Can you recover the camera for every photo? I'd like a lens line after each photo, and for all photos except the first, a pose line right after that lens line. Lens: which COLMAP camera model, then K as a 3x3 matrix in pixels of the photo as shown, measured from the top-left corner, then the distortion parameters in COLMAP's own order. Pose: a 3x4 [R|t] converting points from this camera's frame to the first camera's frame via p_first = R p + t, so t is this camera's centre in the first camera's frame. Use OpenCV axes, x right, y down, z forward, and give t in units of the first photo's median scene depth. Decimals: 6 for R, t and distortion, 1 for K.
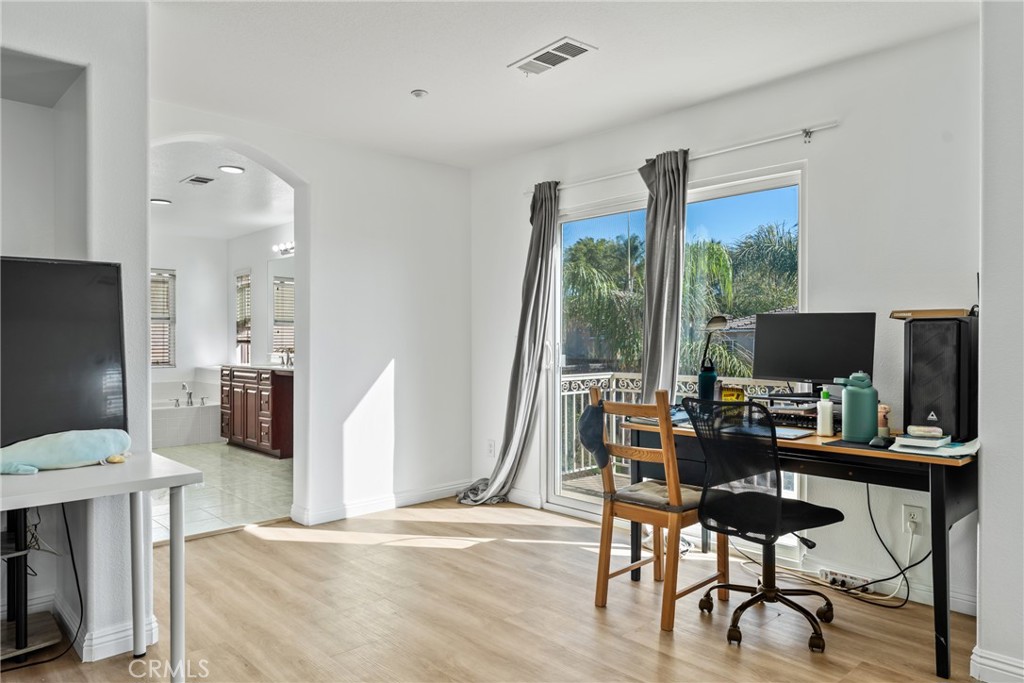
lens RADIAL K [[683.4, 0, 514.8], [0, 683.4, 343.3], [0, 0, 1]] dist [0.006395, 0.001011]
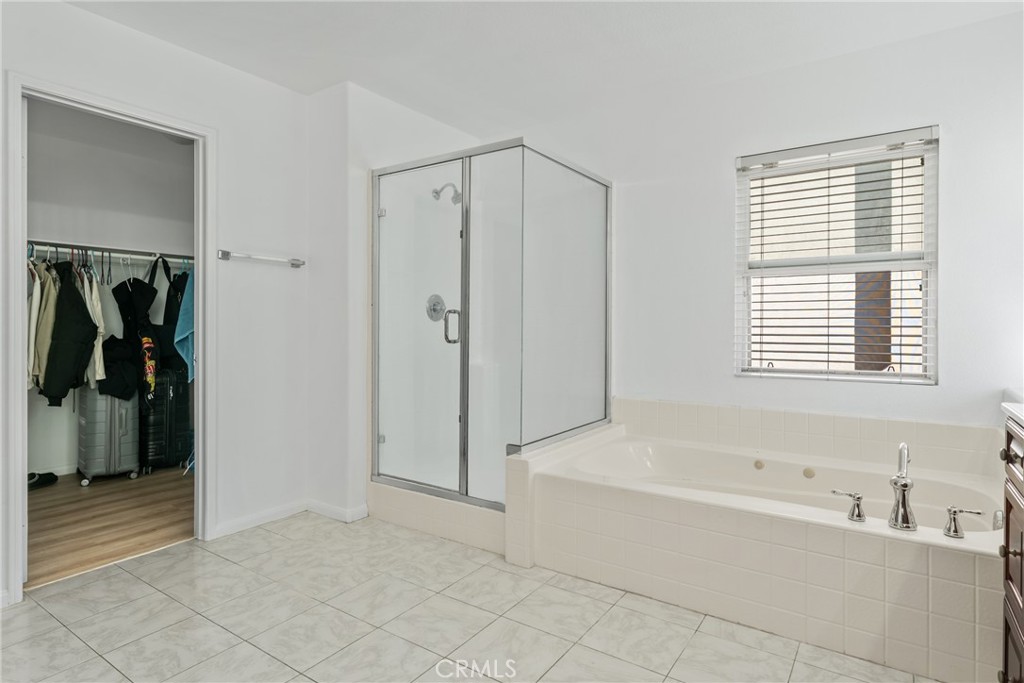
lens RADIAL K [[554.9, 0, 514.5], [0, 554.9, 327.2], [0, 0, 1]] dist [-0.000960, -0.001195]
pose [[0.213685, 0.010279, -0.976848, -0.278371], [-0.001910, 0.999947, 0.010104, 0.001170], [0.976901, -0.000294, 0.213694, 0.794470]]
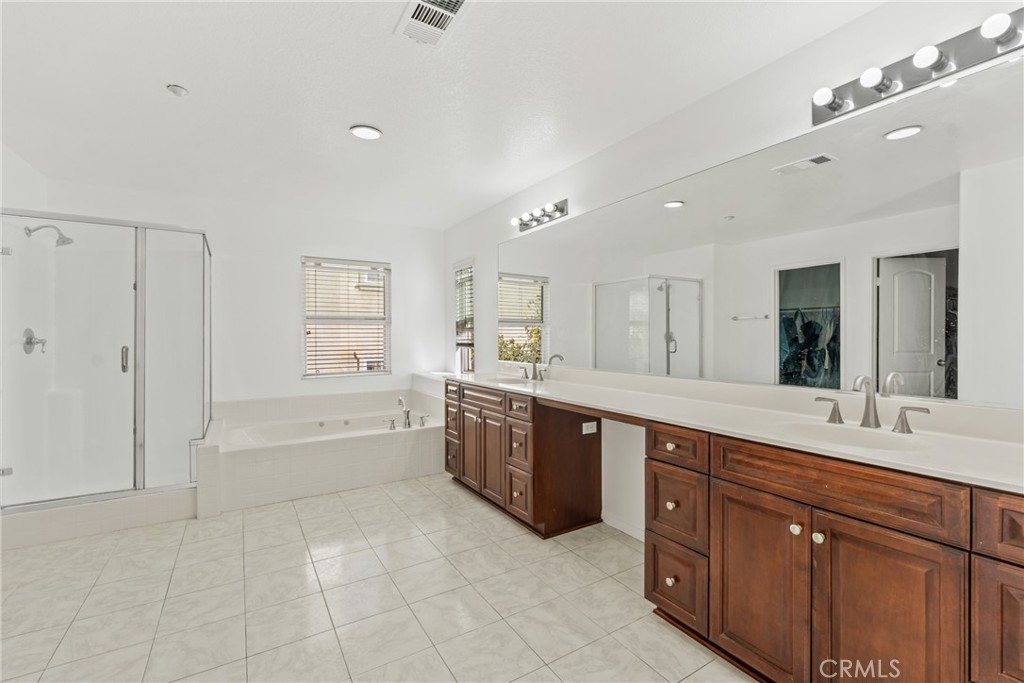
lens RADIAL K [[444.1, 0, 512.5], [0, 444.1, 337.9], [0, 0, 1]] dist [-0.009791, -0.000346]
pose [[0.980248, -0.002366, -0.197759, -0.257348], [0.002675, 0.999996, 0.001295, -0.012978], [0.197755, -0.001799, 0.980250, 0.528078]]
